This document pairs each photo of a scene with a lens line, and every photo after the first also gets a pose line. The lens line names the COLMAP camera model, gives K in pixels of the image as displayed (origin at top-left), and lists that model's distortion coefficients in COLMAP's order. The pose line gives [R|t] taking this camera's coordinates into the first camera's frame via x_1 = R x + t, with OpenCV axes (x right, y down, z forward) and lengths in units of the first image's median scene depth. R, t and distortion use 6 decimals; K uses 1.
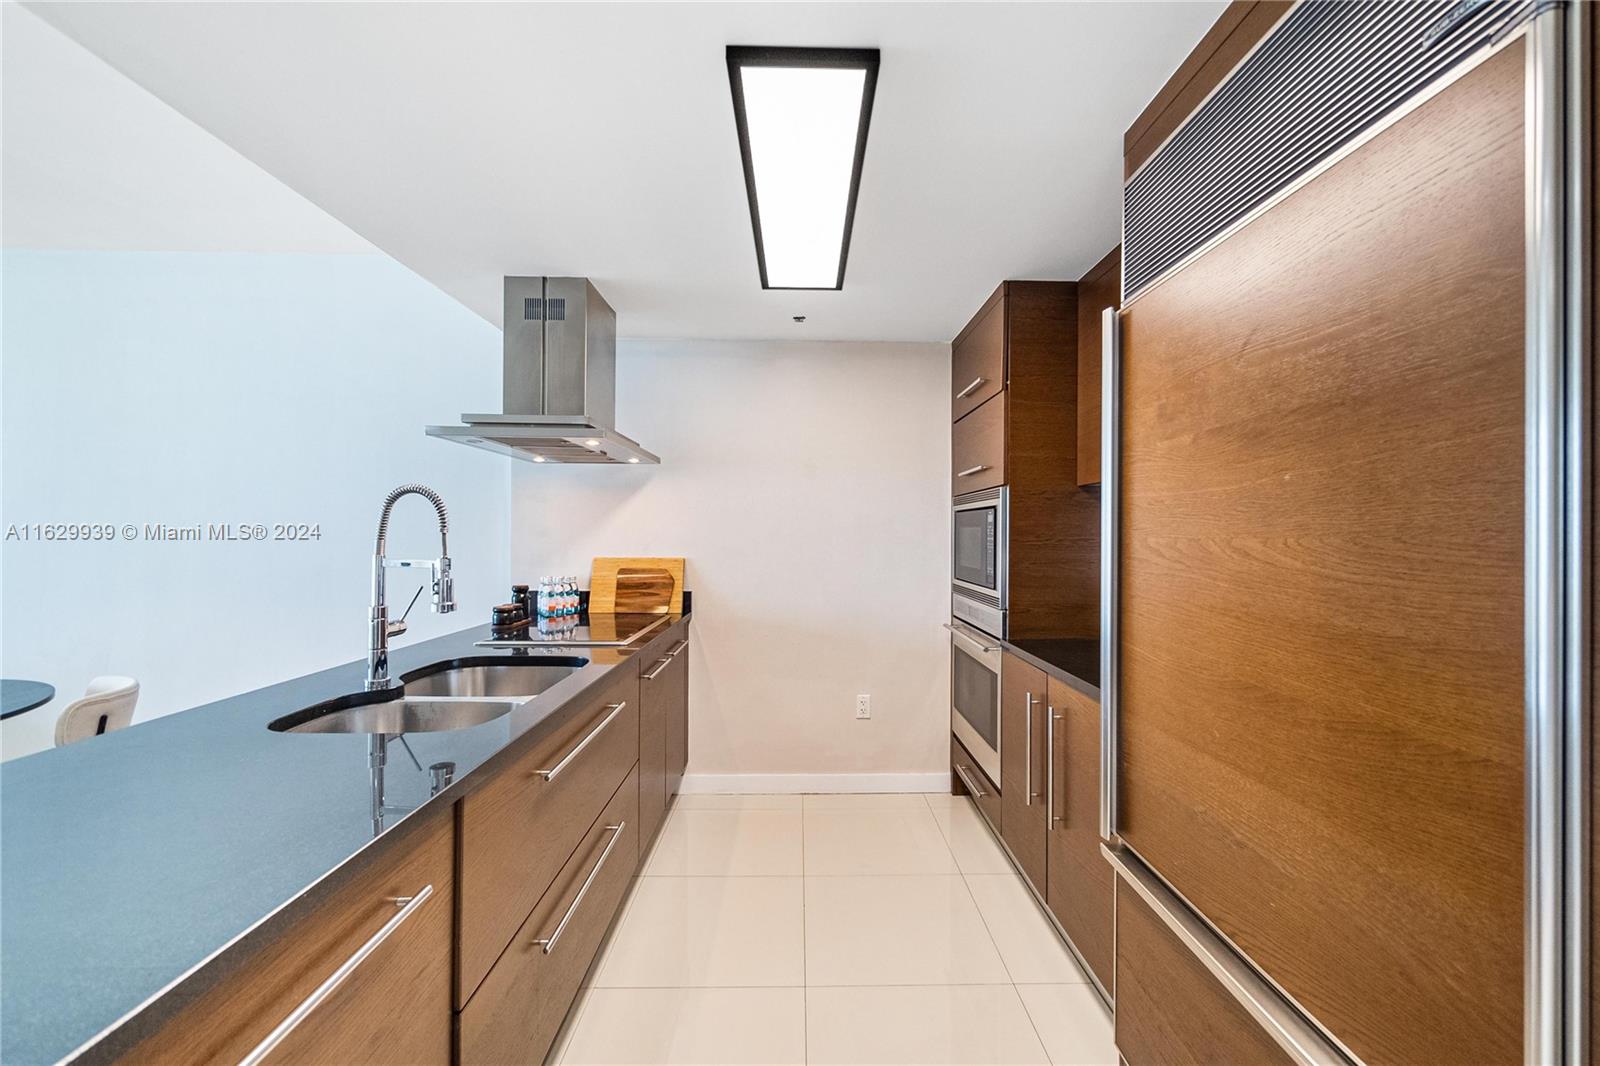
lens RADIAL K [[656.6, 0, 810.5], [0, 656.6, 532.8], [0, 0, 1]] dist [0.005308, 0.000785]
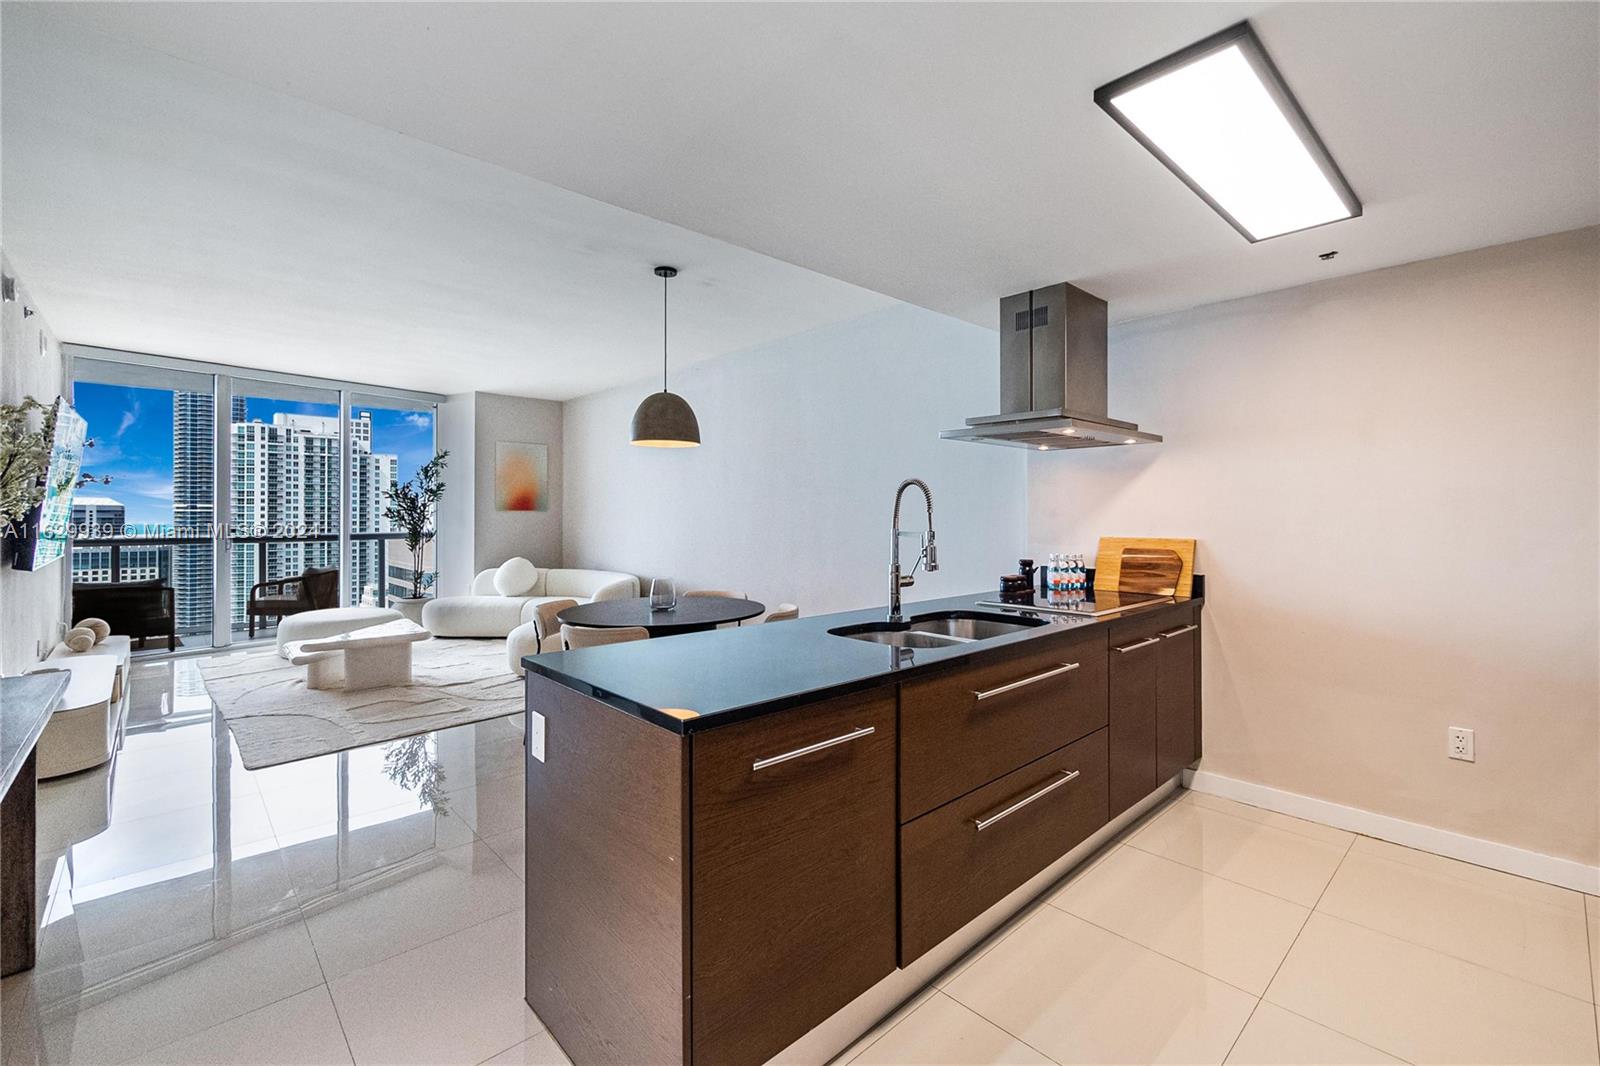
lens RADIAL K [[686.9, 0, 794.9], [0, 686.9, 508.6], [0, 0, 1]] dist [-0.006870, -0.000705]
pose [[0.659596, -0.014434, -0.751481, 0.212150], [0.005687, 0.999883, -0.014213, 0.006806], [0.751598, 0.005101, 0.659601, -0.097763]]
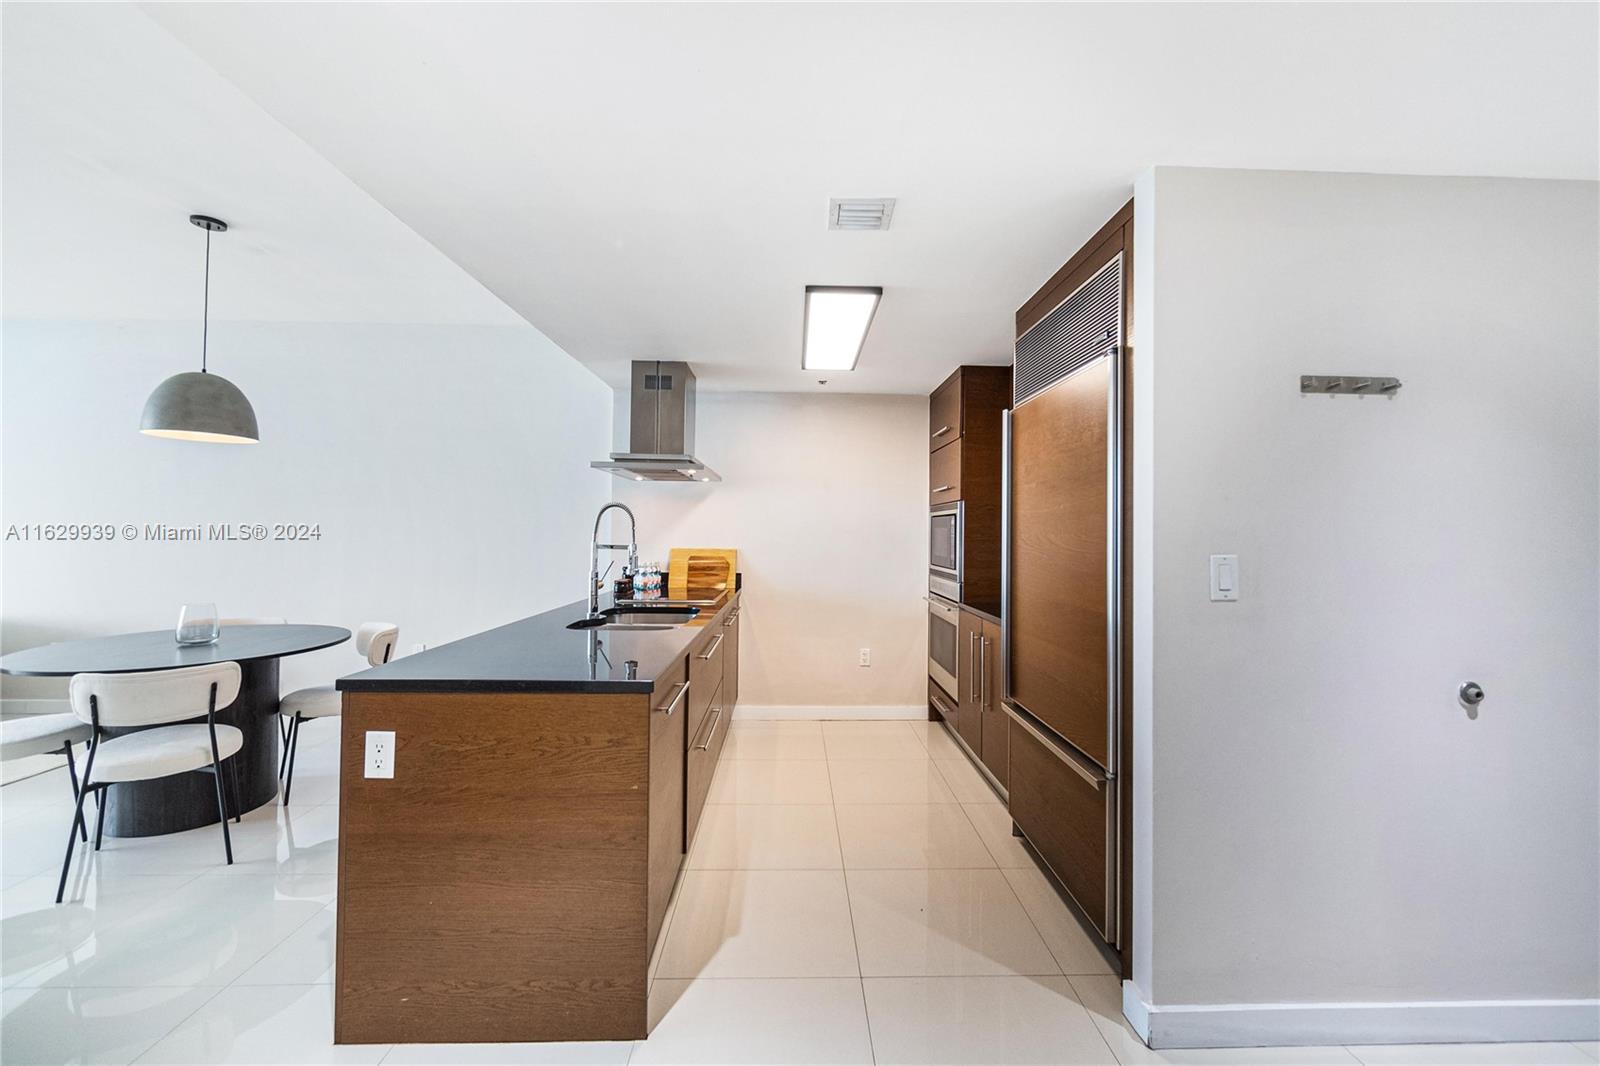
lens RADIAL K [[656.6, 0, 800.3], [0, 656.6, 519.0], [0, 0, 1]] dist [0.005308, 0.000785]
pose [[0.999975, 0.005685, -0.004104, -0.065744], [-0.005767, 0.999777, -0.020291, 0.003125], [0.003988, 0.020314, 0.999786, -0.491331]]
